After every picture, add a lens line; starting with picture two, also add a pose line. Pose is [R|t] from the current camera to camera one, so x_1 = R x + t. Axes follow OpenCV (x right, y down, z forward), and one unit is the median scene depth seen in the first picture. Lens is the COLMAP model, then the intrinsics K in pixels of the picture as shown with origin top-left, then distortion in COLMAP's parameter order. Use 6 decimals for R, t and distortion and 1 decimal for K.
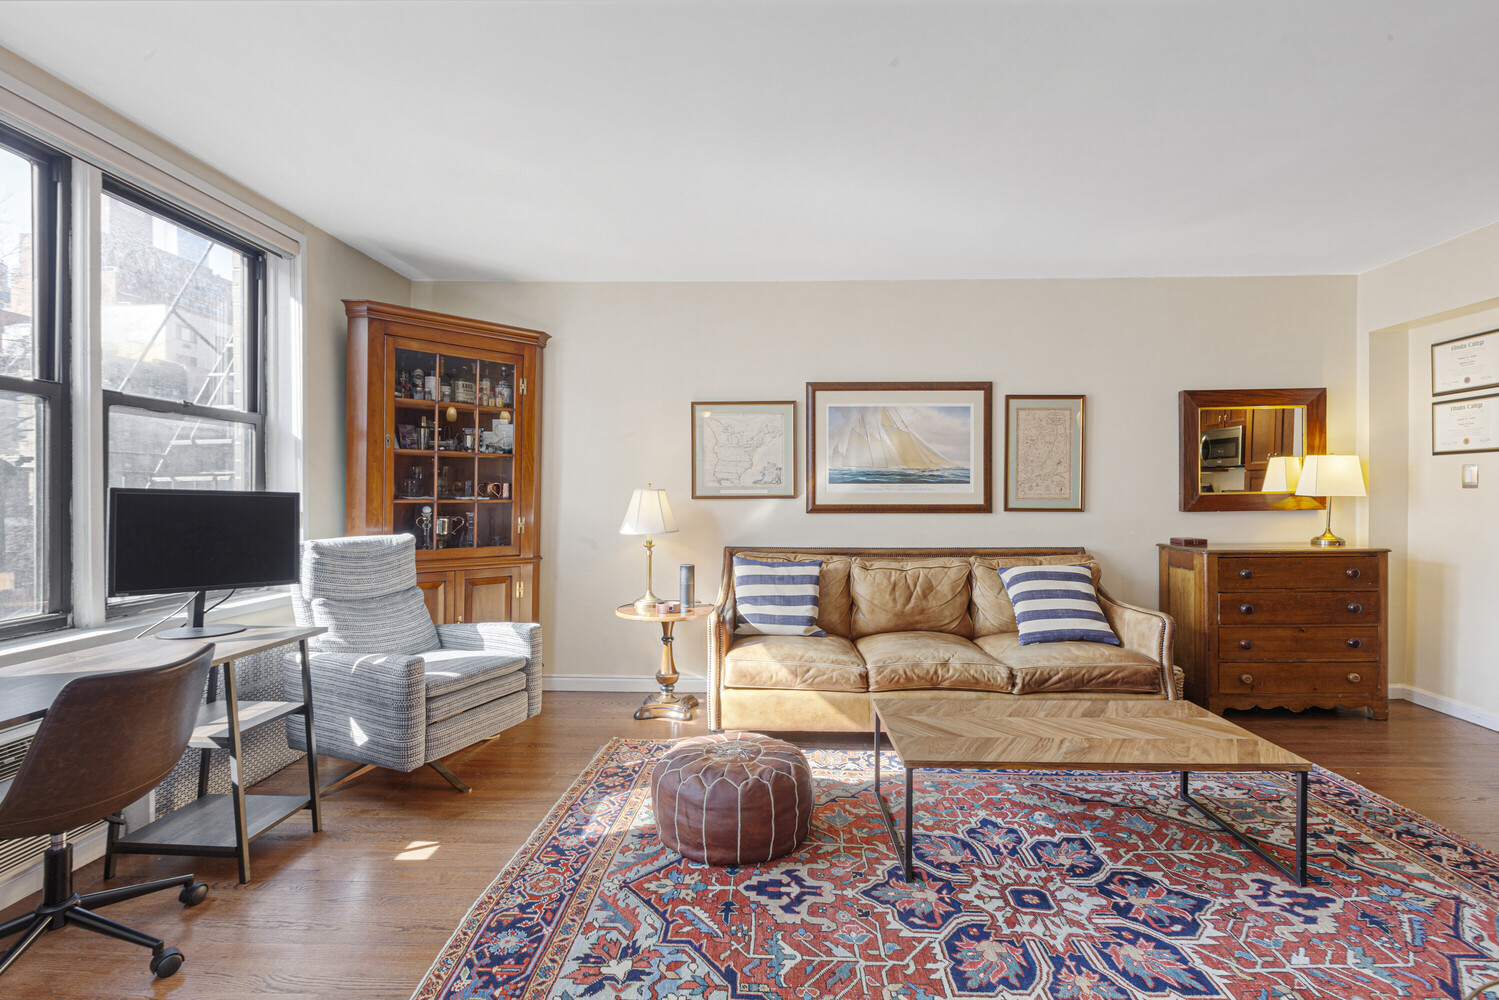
lens RADIAL K [[685.6, 0, 752.4], [0, 685.6, 501.9], [0, 0, 1]] dist [0.001493, -0.000347]
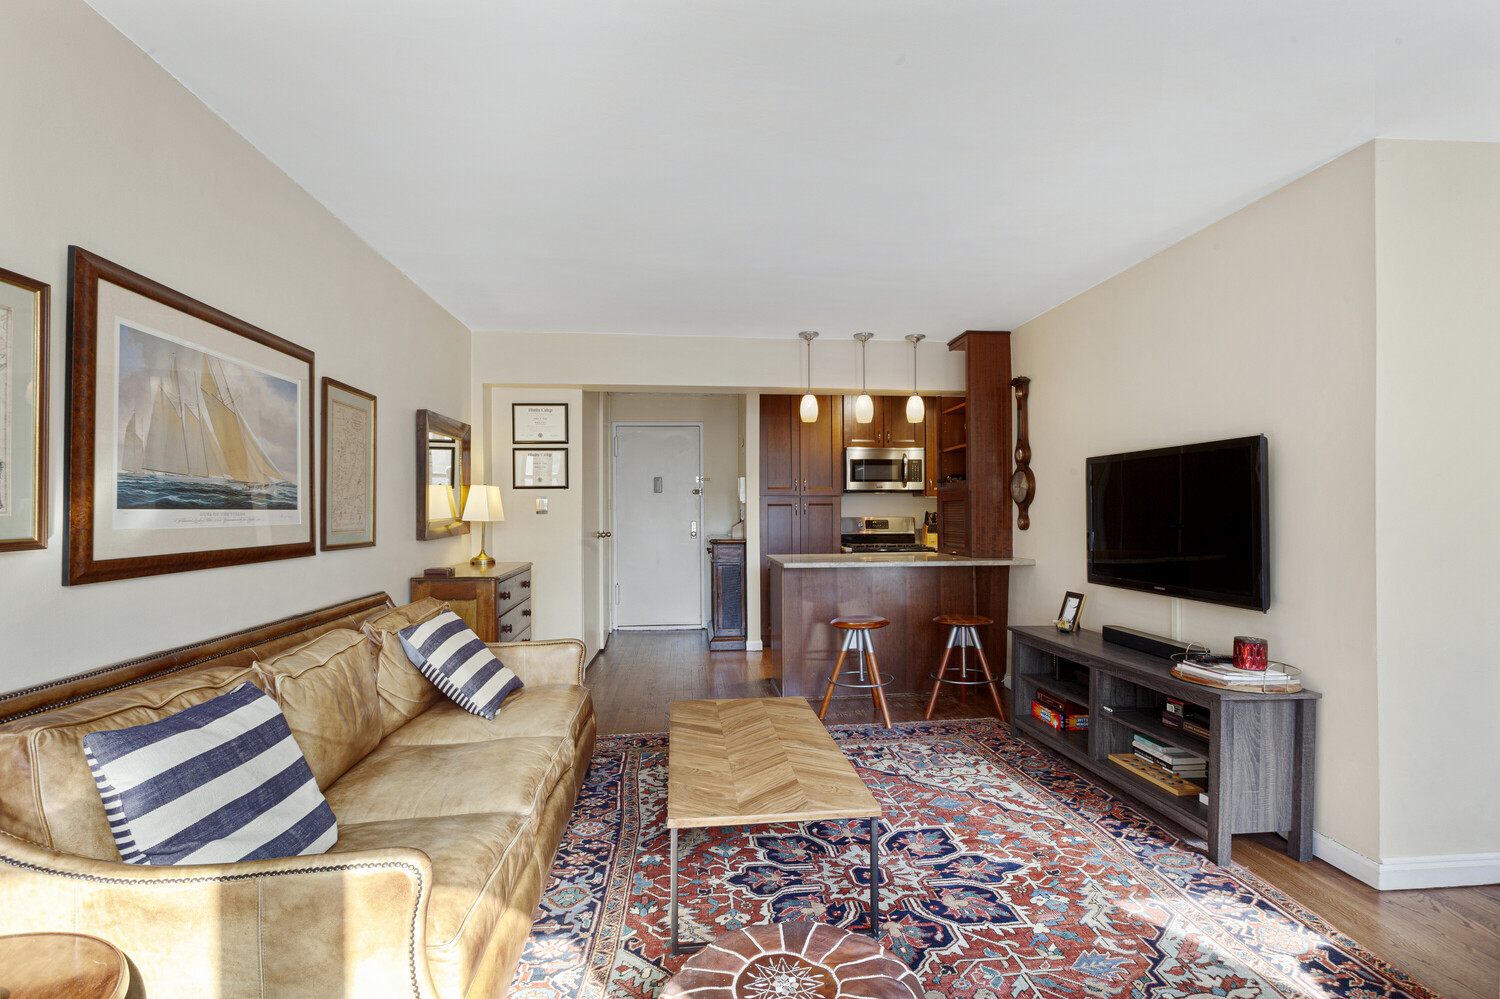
lens RADIAL K [[719.6, 0, 748.0], [0, 719.6, 506.2], [0, 0, 1]] dist [-0.000391, -0.000204]
pose [[-0.158359, 0.005578, 0.987366, -0.668675], [0.015573, 0.999874, -0.003151, -0.036203], [-0.987259, 0.014877, -0.158426, 1.217351]]
